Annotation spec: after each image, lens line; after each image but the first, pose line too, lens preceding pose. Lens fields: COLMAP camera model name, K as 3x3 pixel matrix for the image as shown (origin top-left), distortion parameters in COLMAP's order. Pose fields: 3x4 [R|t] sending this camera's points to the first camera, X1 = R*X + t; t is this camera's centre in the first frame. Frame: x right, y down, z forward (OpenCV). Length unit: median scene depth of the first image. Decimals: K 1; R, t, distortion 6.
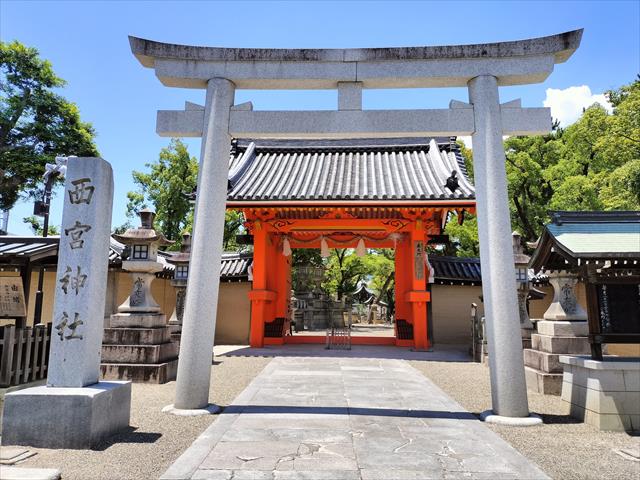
lens RADIAL K [[463.4, 0, 320.0], [0, 463.4, 240.0], [0, 0, 1]] dist [0.052487, -0.057380]
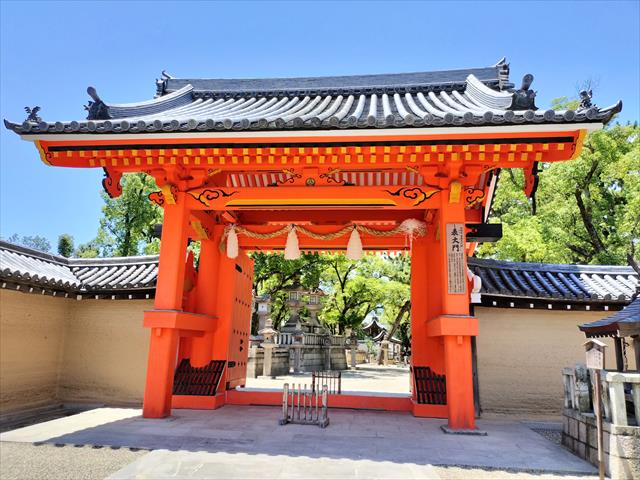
lens RADIAL K [[463.4, 0, 320.0], [0, 463.4, 240.0], [0, 0, 1]] dist [0.052487, -0.057380]
pose [[0.999501, 0.008708, -0.030356, 0.031279], [-0.010944, 0.997177, -0.074283, 0.028466], [0.029623, 0.074578, 0.996775, 0.199826]]
